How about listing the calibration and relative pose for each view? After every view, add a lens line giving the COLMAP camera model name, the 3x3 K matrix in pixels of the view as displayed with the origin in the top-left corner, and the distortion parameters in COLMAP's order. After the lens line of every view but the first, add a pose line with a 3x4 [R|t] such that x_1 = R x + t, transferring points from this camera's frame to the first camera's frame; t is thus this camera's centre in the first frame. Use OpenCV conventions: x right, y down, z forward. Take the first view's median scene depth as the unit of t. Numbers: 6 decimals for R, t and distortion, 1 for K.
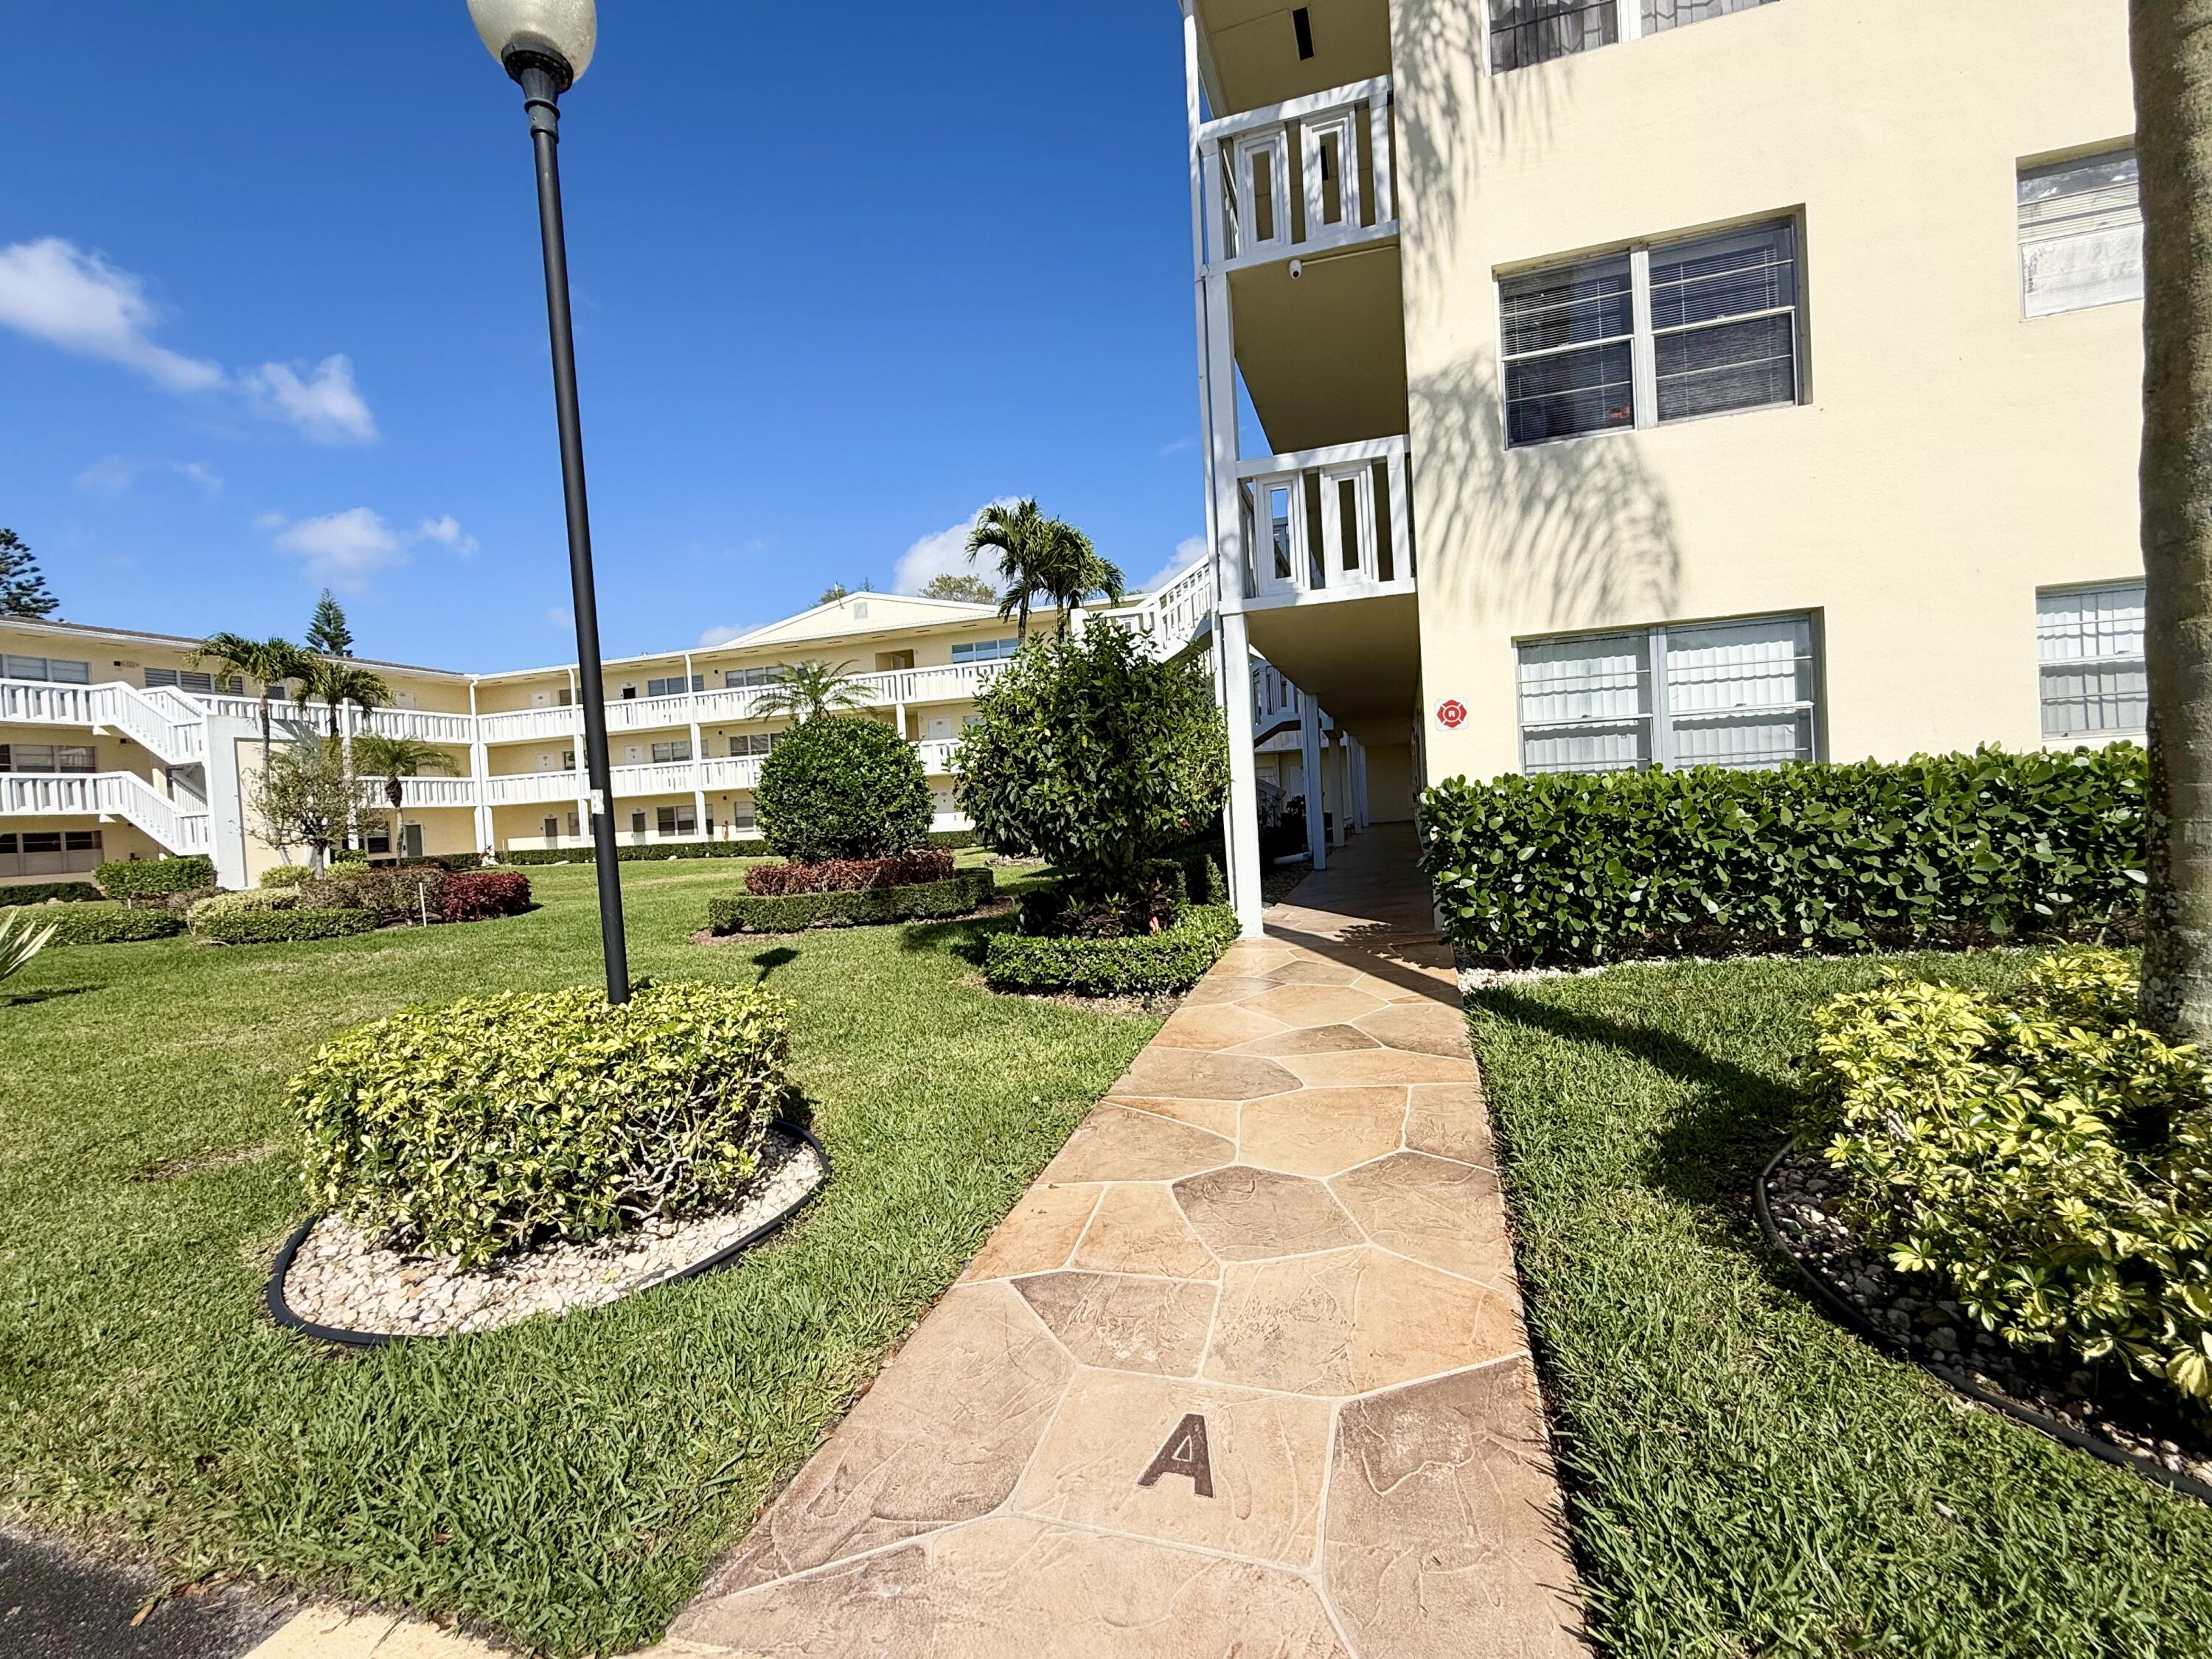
lens RADIAL K [[958.9, 0, 1100.9], [0, 958.9, 829.2], [0, 0, 1]] dist [-0.000974, 0.000569]
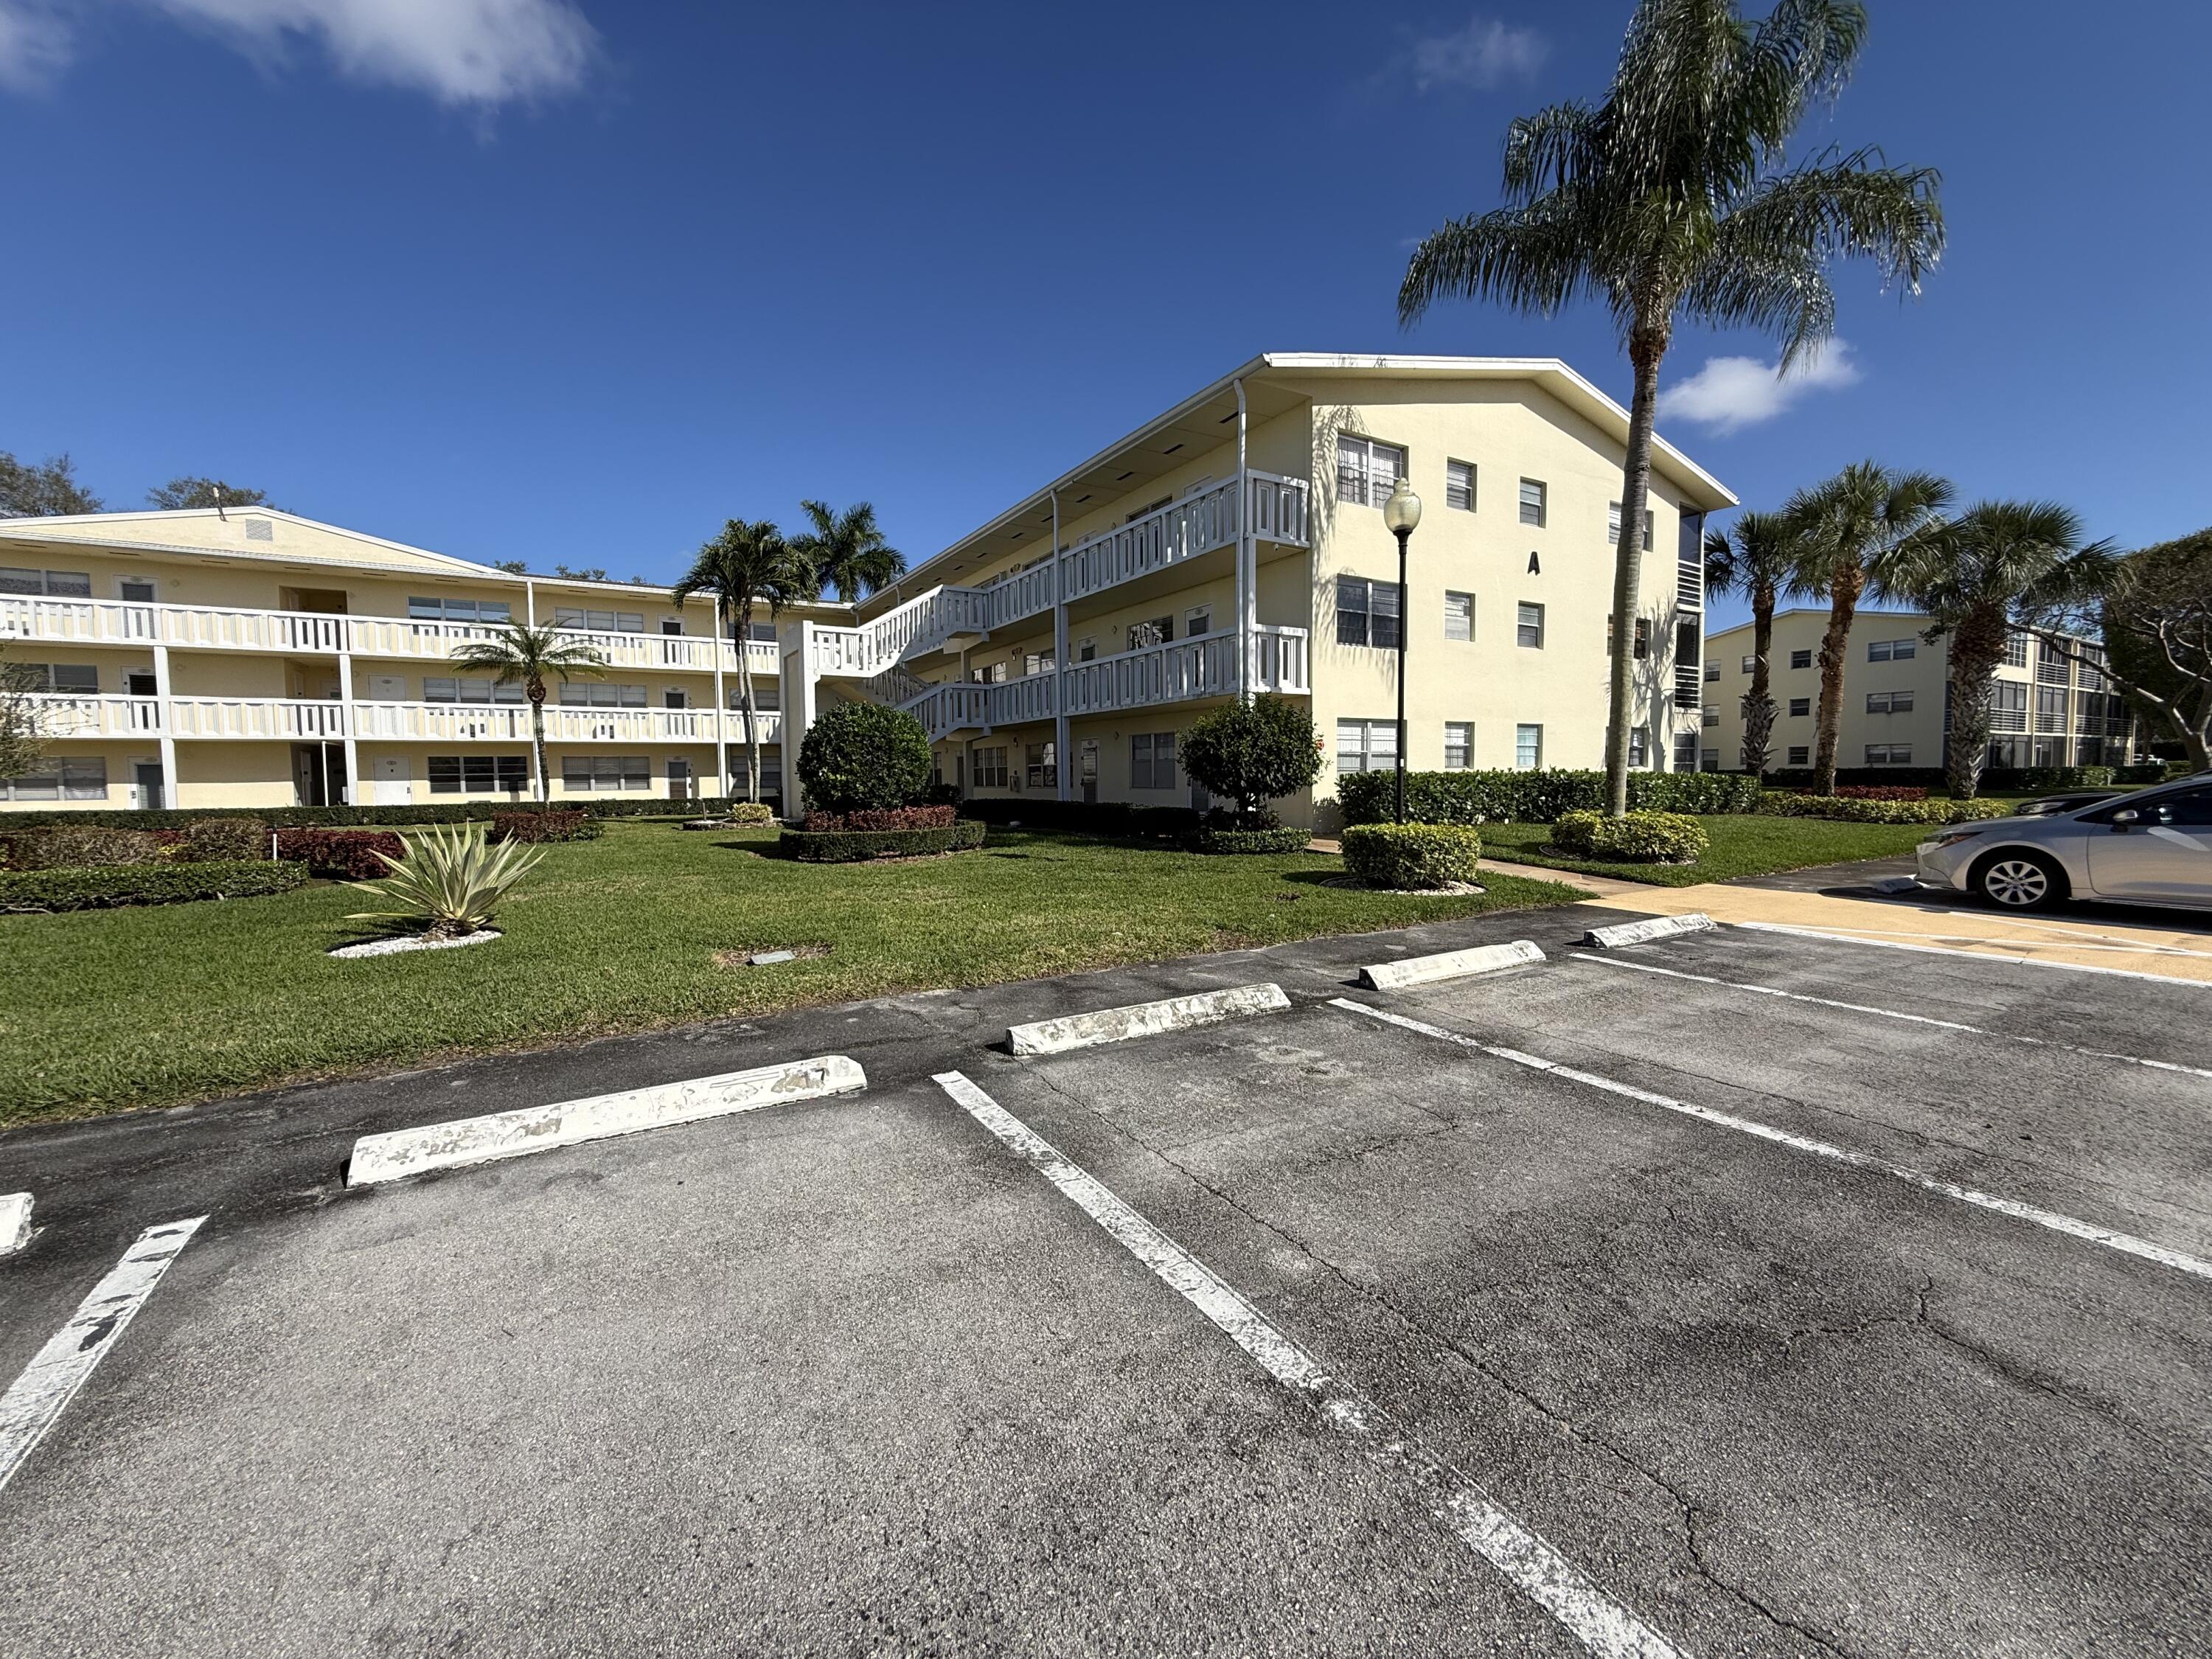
lens RADIAL K [[887.4, 0, 1100.2], [0, 887.4, 820.1], [0, 0, 1]] dist [0.000308, 0.000158]
pose [[0.675035, 0.009836, 0.737720, -2.188960], [-0.005273, 0.999950, -0.008507, 0.124043], [-0.737767, 0.001852, 0.675053, -0.170267]]
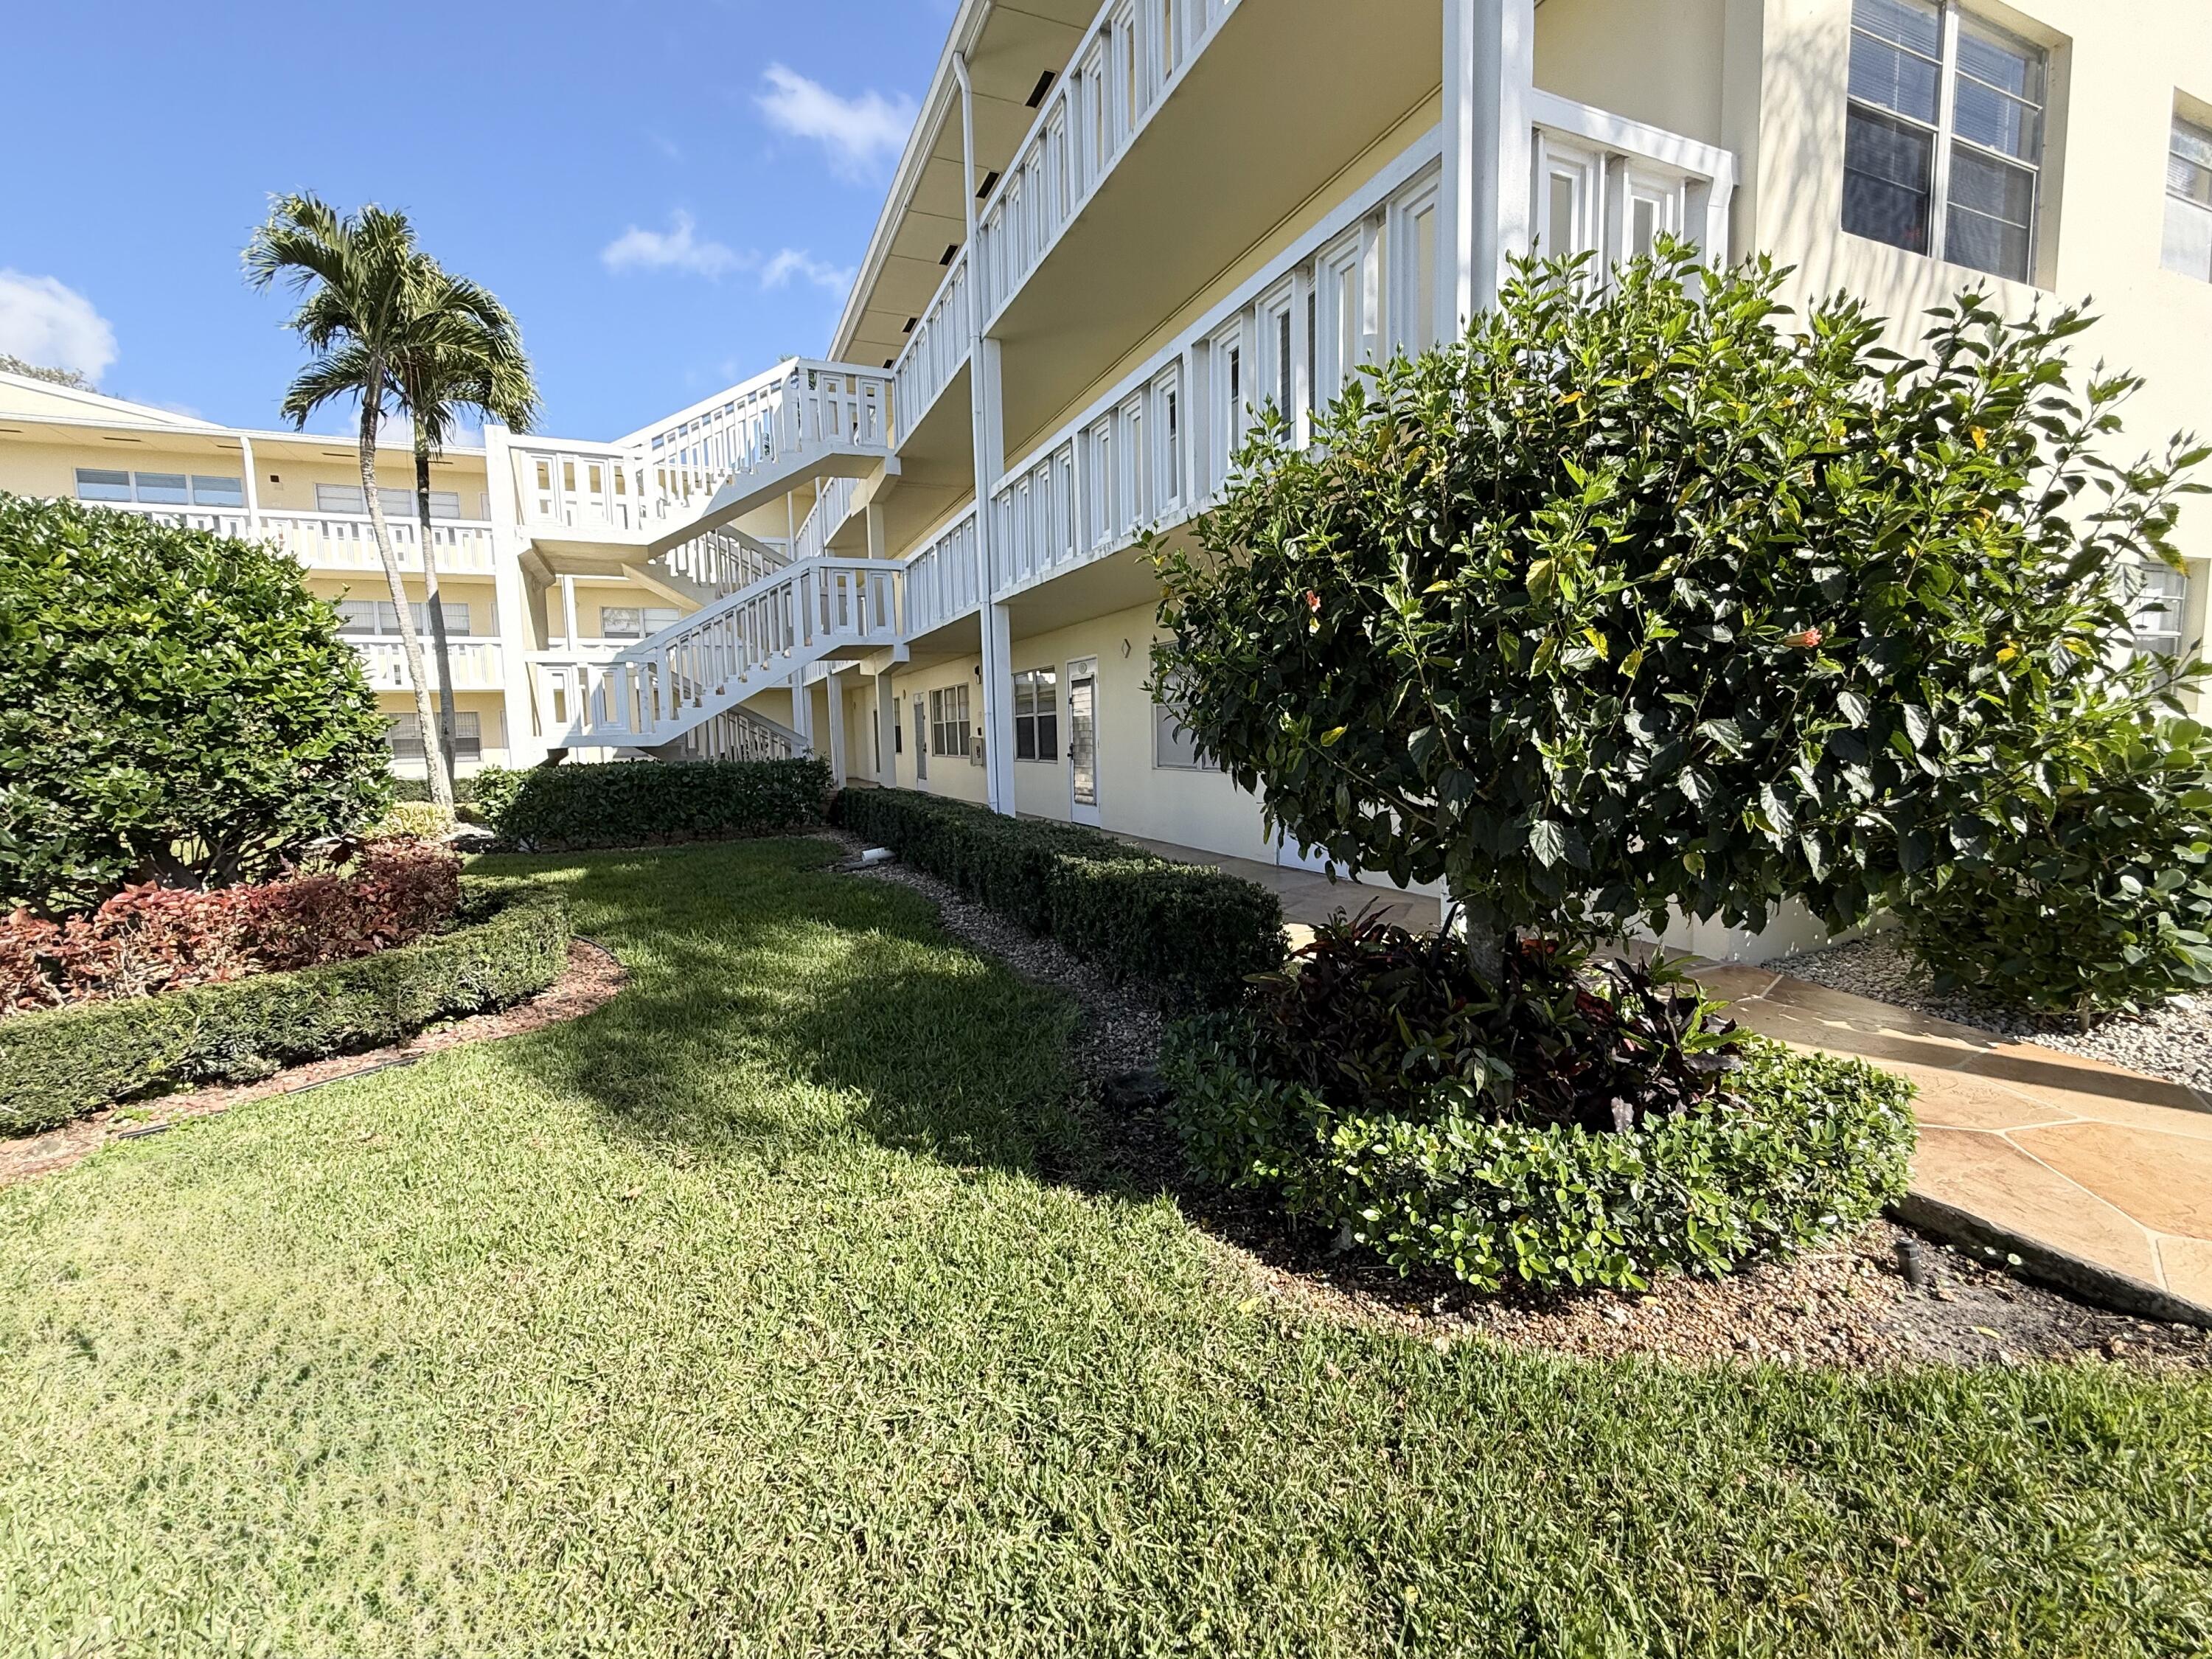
lens RADIAL K [[958.9, 0, 1114.2], [0, 958.9, 834.1], [0, 0, 1]] dist [-0.000974, 0.000569]
pose [[0.752459, -0.034132, 0.657754, -0.501574], [-0.000607, 0.998620, 0.052515, -0.017516], [-0.658639, -0.039915, 0.751400, 1.011128]]
